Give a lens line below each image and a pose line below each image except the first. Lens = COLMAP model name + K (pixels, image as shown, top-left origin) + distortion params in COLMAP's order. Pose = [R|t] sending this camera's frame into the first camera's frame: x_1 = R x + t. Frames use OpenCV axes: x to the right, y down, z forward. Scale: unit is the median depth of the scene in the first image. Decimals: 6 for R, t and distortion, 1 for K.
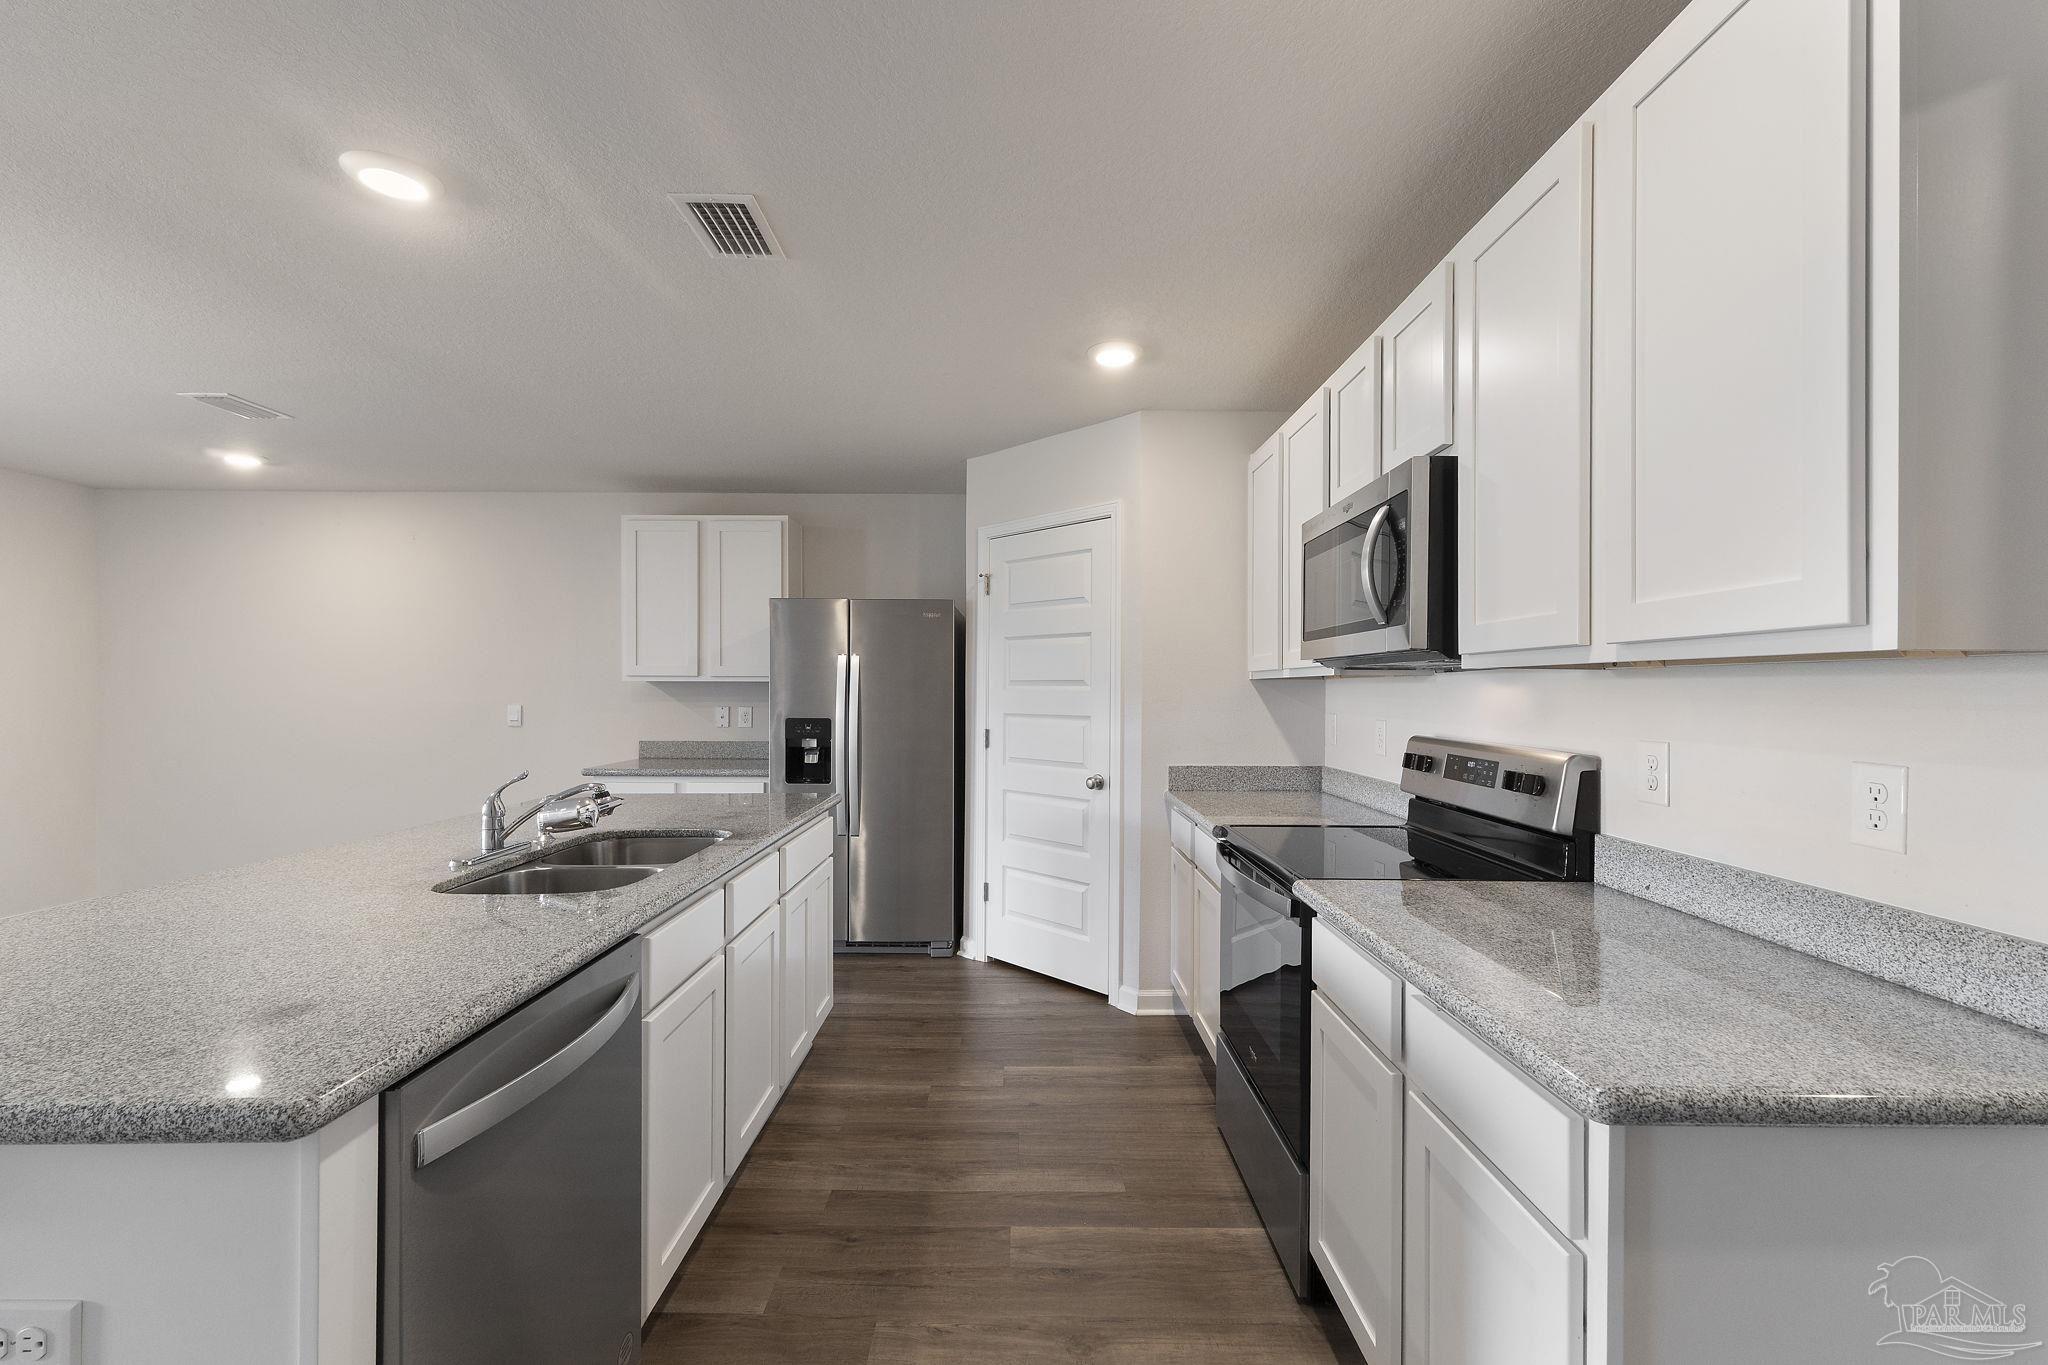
lens RADIAL K [[855.0, 0, 1024.4], [0, 855.0, 690.8], [0, 0, 1]] dist [0.006081, 0.000278]
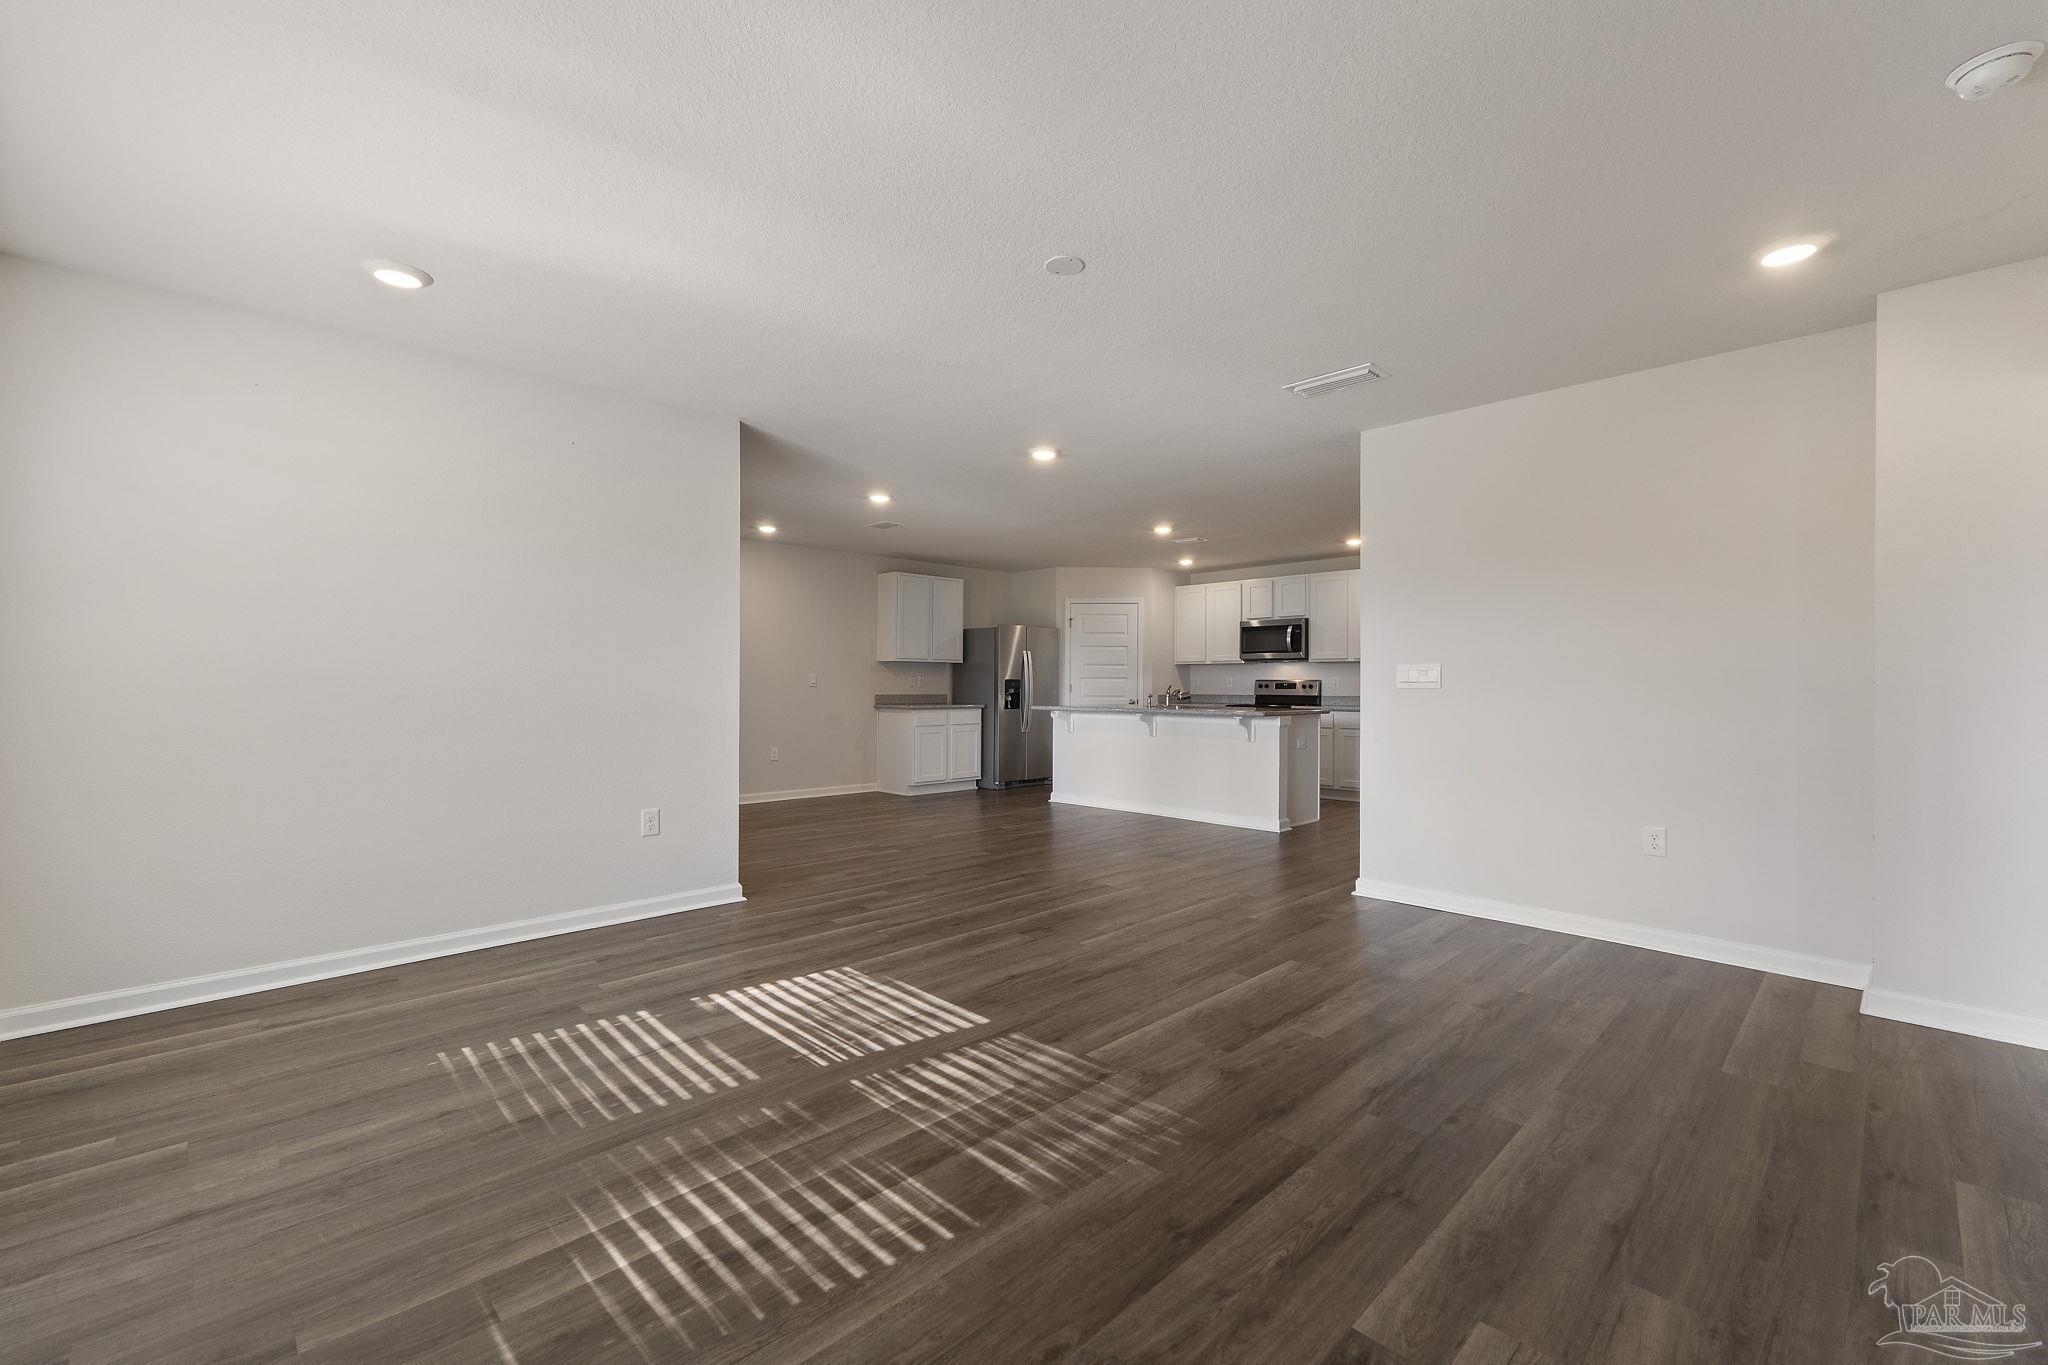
lens RADIAL K [[855.0, 0, 1021.2], [0, 855.0, 691.7], [0, 0, 1]] dist [0.006081, 0.000278]
pose [[0.716726, -0.006872, 0.697321, -2.121277], [-0.000668, 0.999944, 0.010542, 0.048607], [-0.697355, -0.008022, 0.716681, -0.704121]]
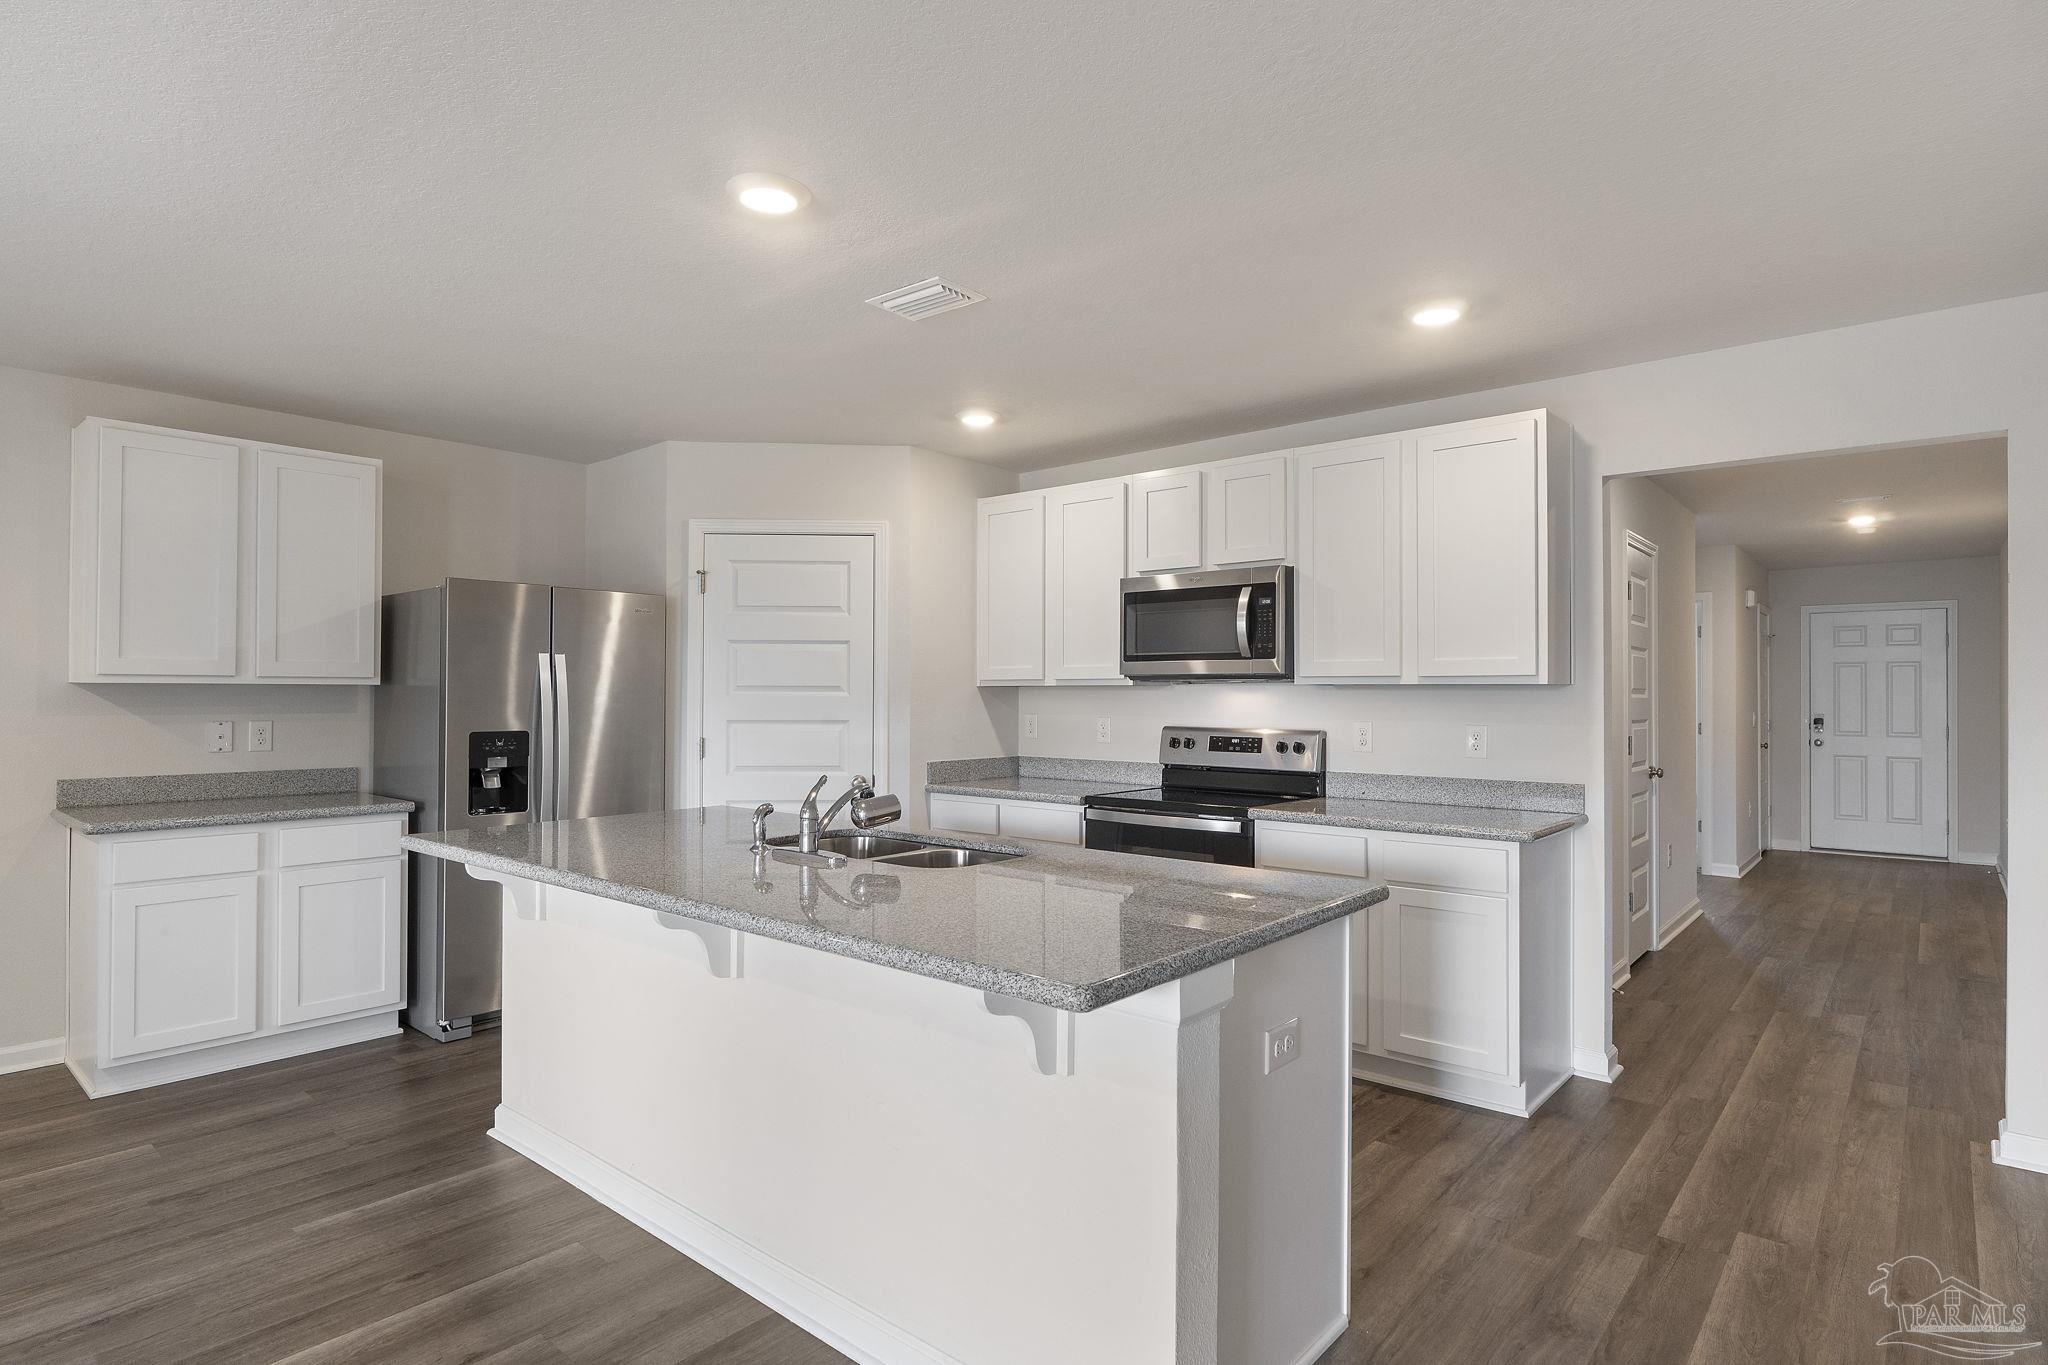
lens RADIAL K [[1063.7, 0, 1019.4], [0, 1063.7, 688.6], [0, 0, 1]] dist [-0.005274, 0.000587]
pose [[0.654937, 0.002633, 0.755679, -0.821504], [0.000494, 0.999992, -0.003913, -0.004600], [-0.755683, 0.002936, 0.654931, -0.016606]]
